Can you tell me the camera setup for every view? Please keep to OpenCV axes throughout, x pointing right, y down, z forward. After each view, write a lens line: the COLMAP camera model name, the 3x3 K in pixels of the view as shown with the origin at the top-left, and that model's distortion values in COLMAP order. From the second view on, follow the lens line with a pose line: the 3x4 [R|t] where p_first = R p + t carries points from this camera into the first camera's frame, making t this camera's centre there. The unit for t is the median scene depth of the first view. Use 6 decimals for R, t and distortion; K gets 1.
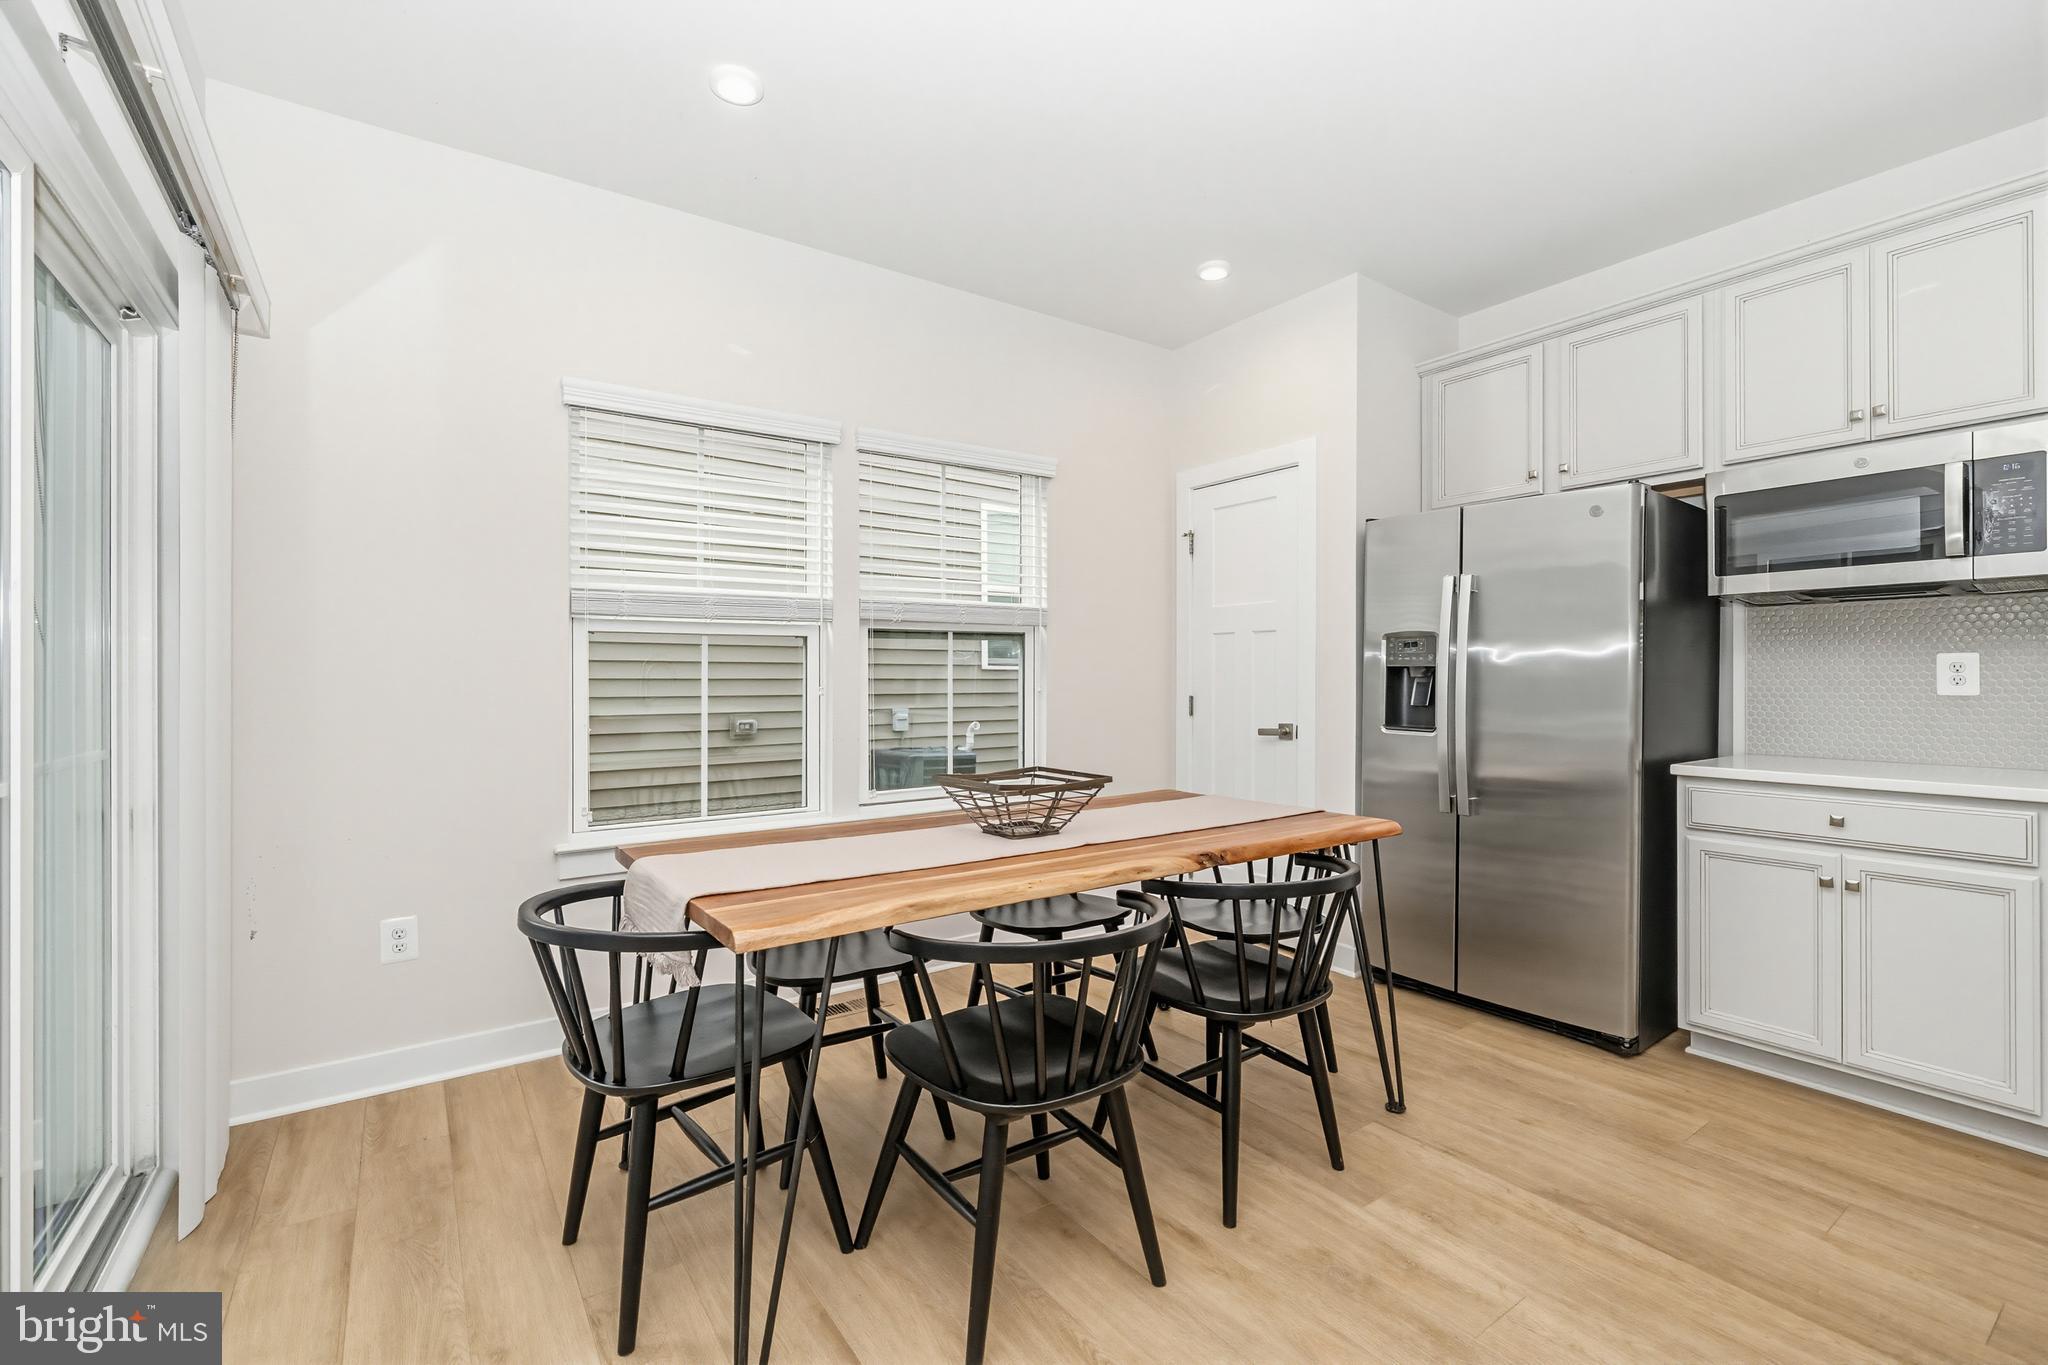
lens RADIAL K [[882.4, 0, 1026.7], [0, 882.4, 678.2], [0, 0, 1]] dist [-0.003690, -0.000020]
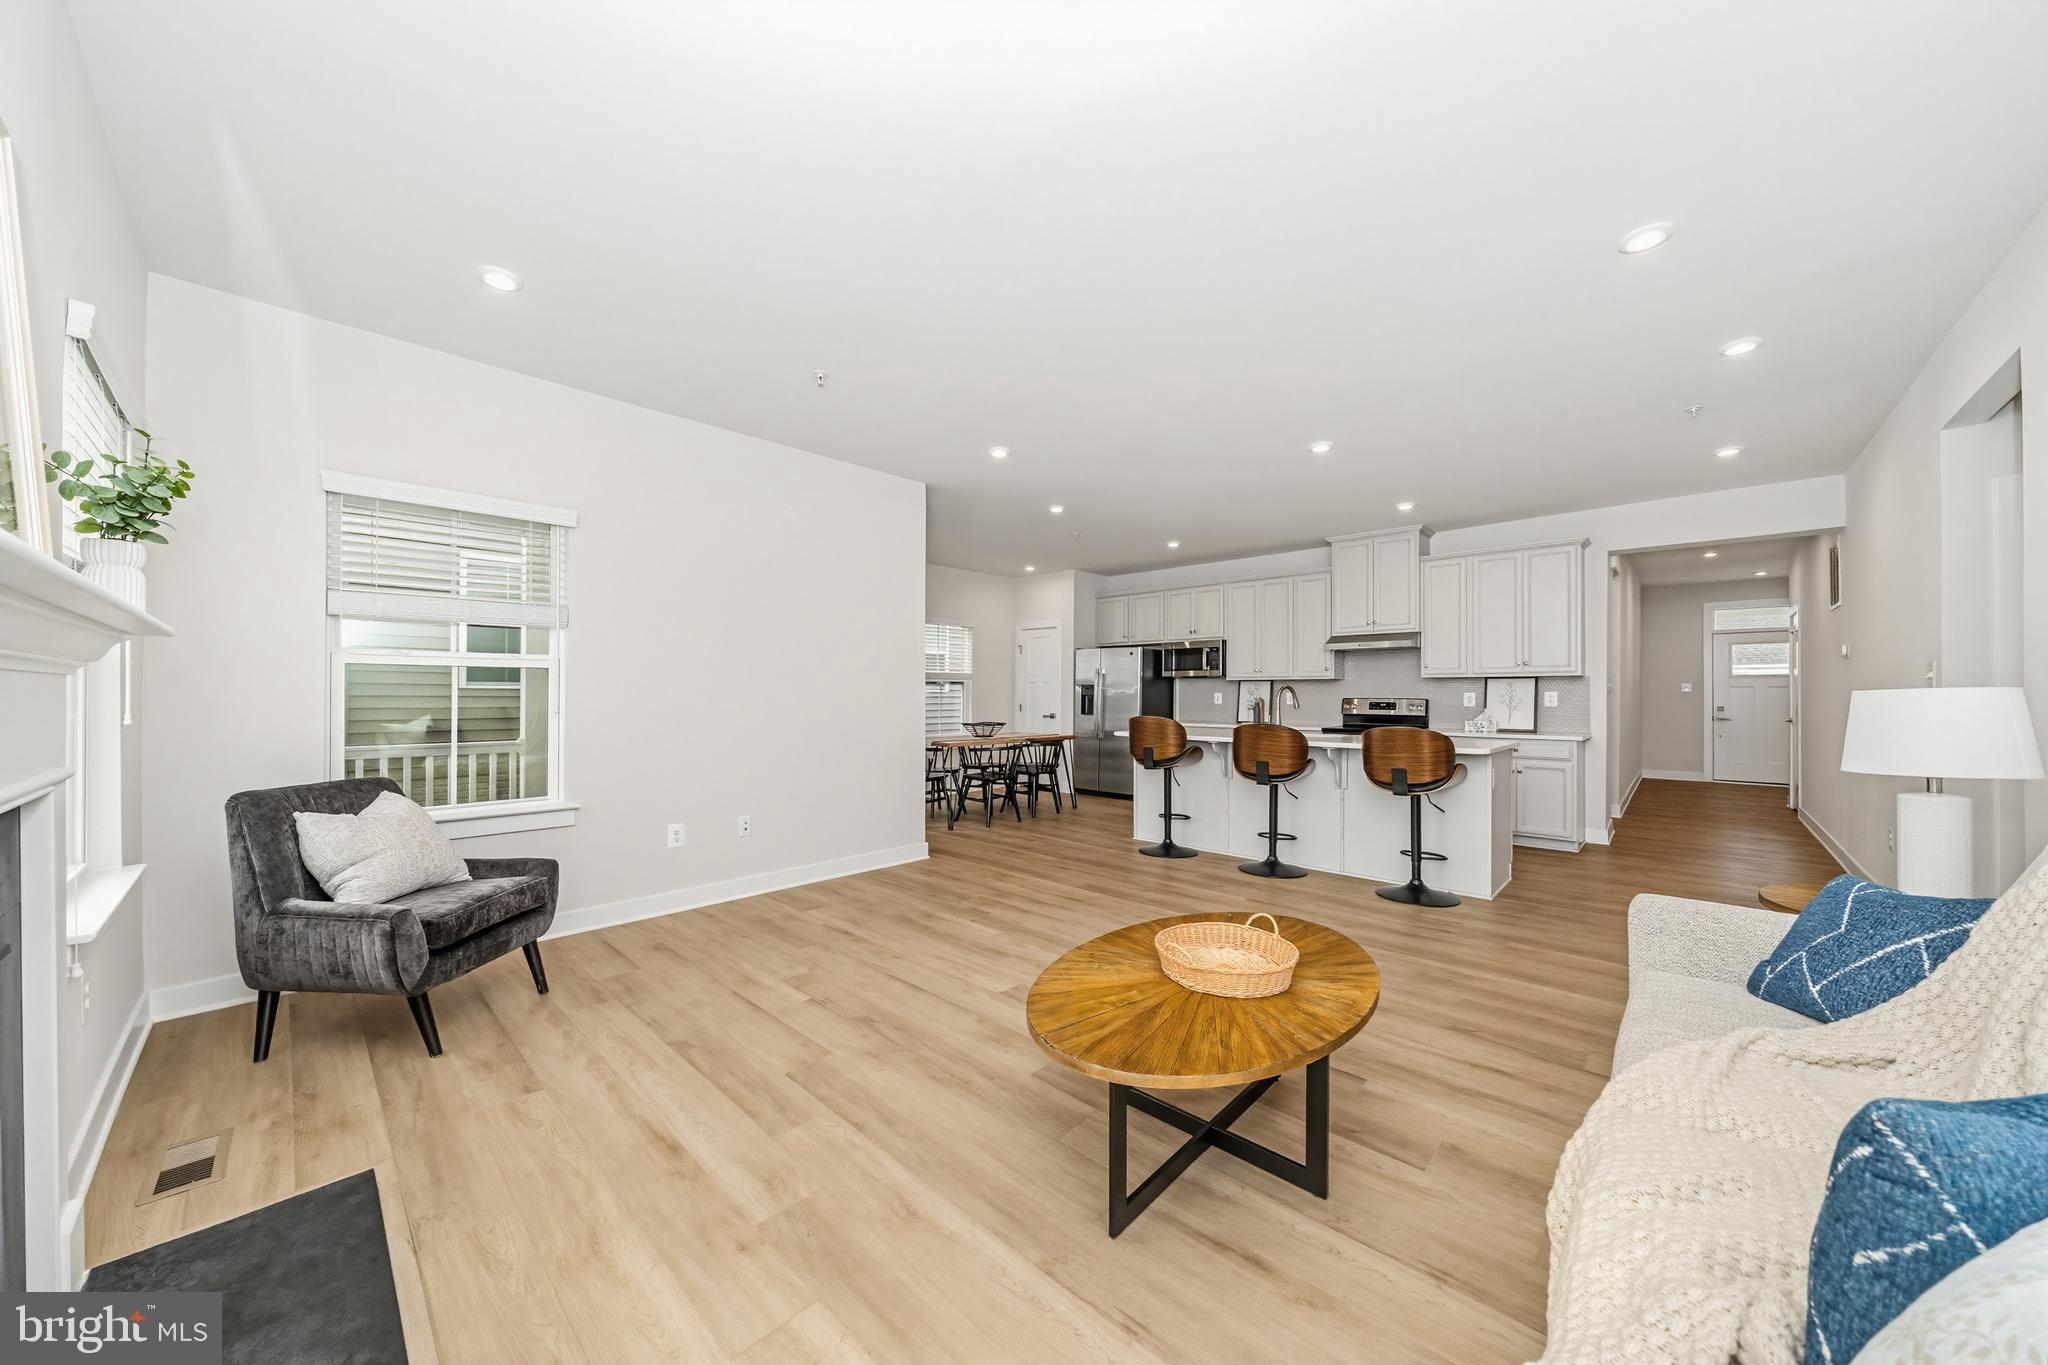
lens RADIAL K [[700.4, 0, 1016.2], [0, 700.4, 695.8], [0, 0, 1]] dist [-0.000487, -0.000527]
pose [[0.980061, 0.004913, 0.198638, -0.417277], [-0.005751, 0.999977, 0.003643, -0.021818], [-0.198616, -0.004712, 0.980066, -1.823405]]
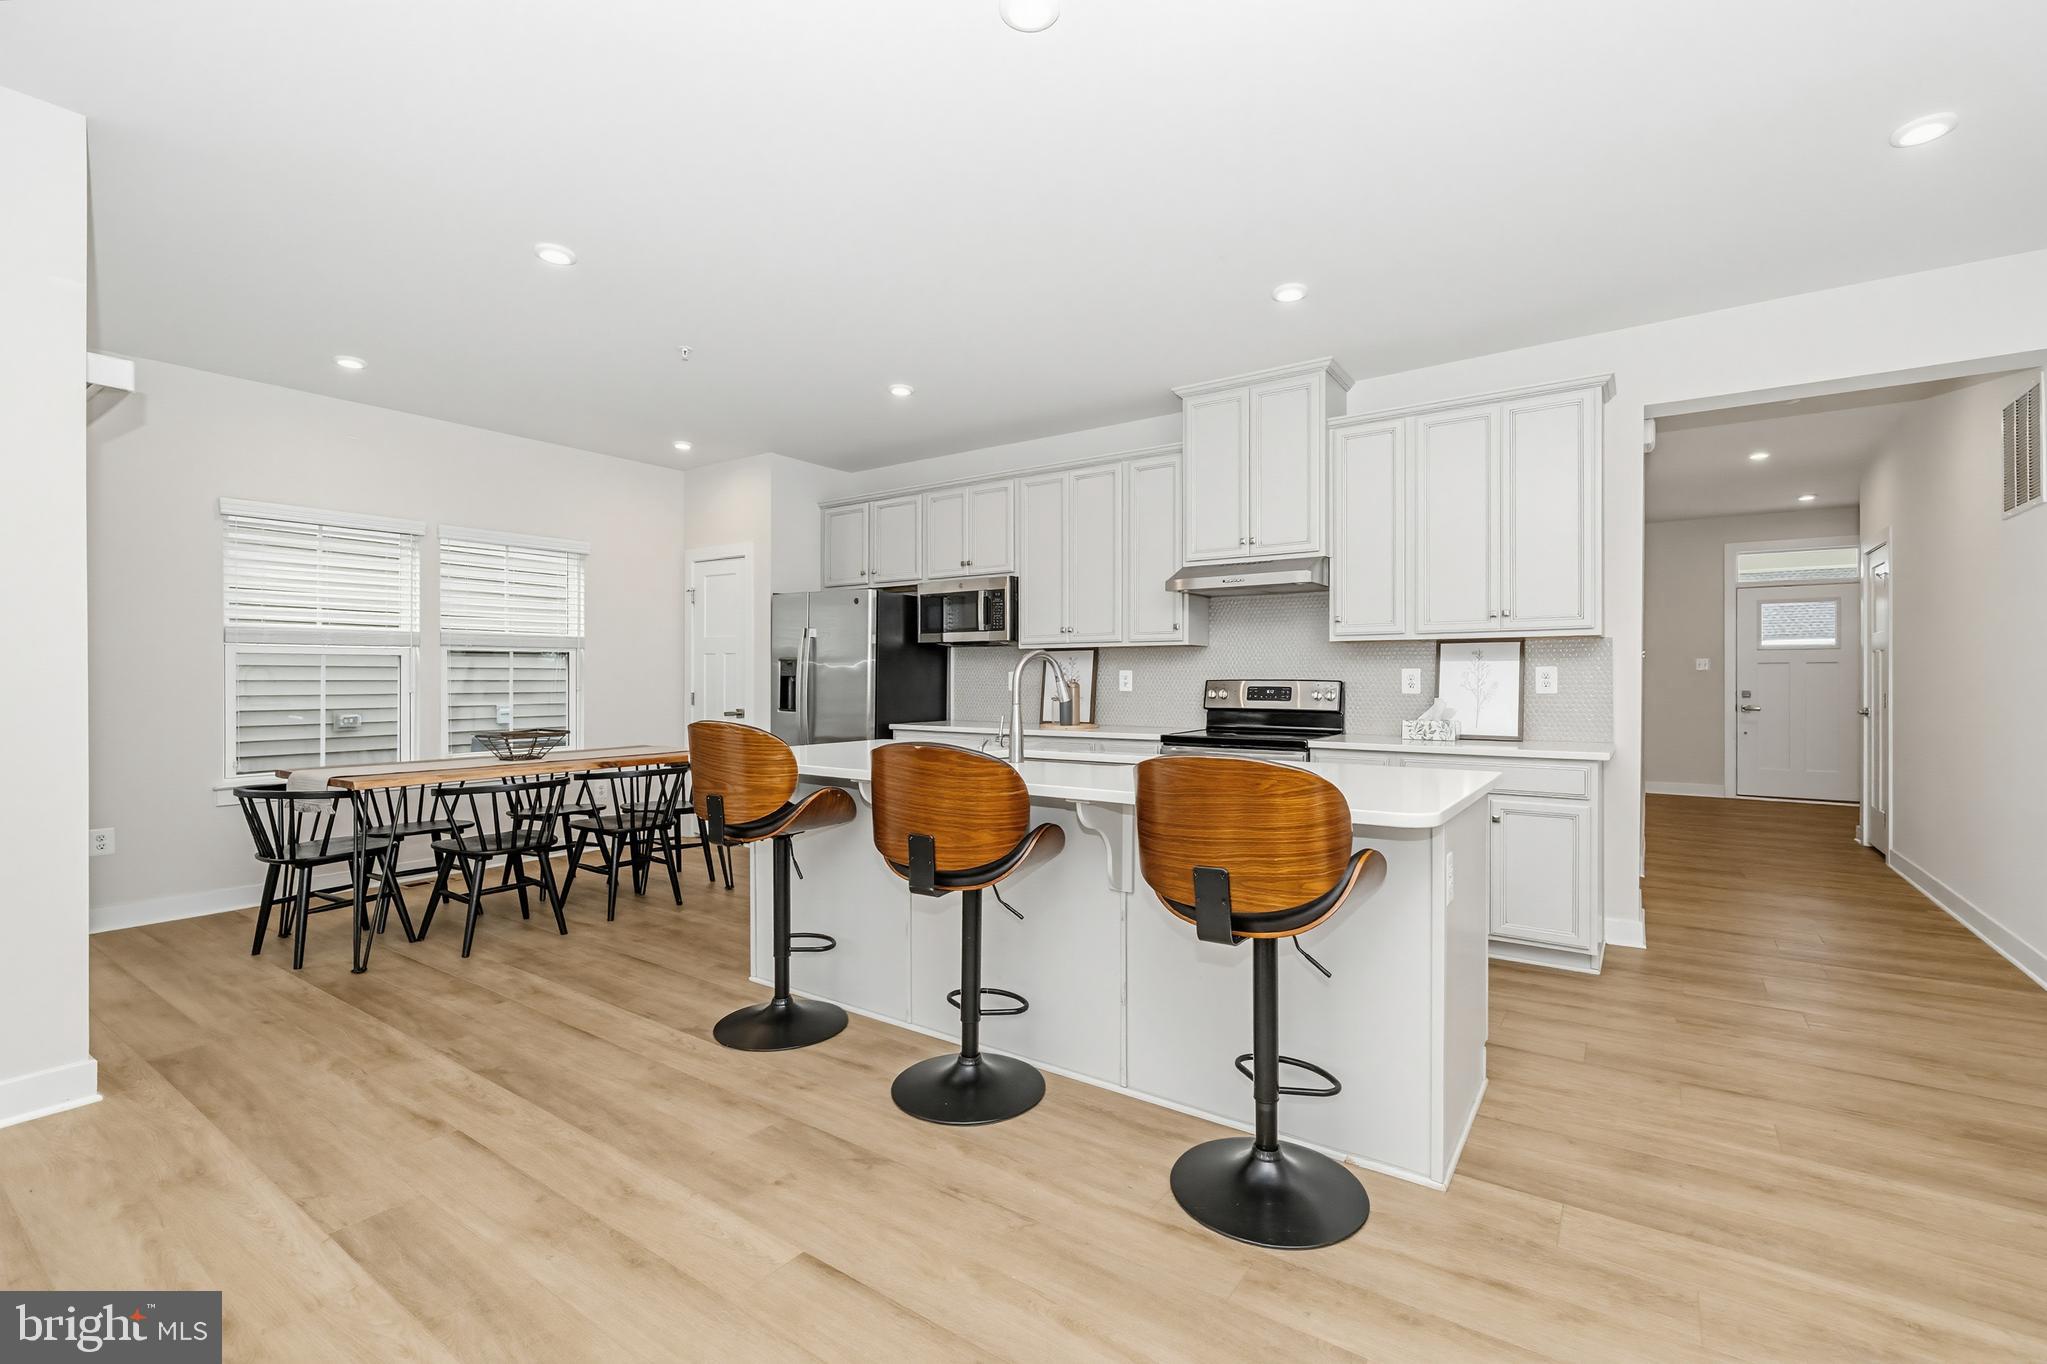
lens RADIAL K [[881.9, 0, 1039.8], [0, 881.9, 684.9], [0, 0, 1]] dist [-0.003690, -0.000020]
pose [[0.935842, 0.000169, 0.352421, 0.332362], [-0.002942, 0.999969, 0.007331, -0.012031], [-0.352409, -0.007898, 0.935813, -1.096849]]
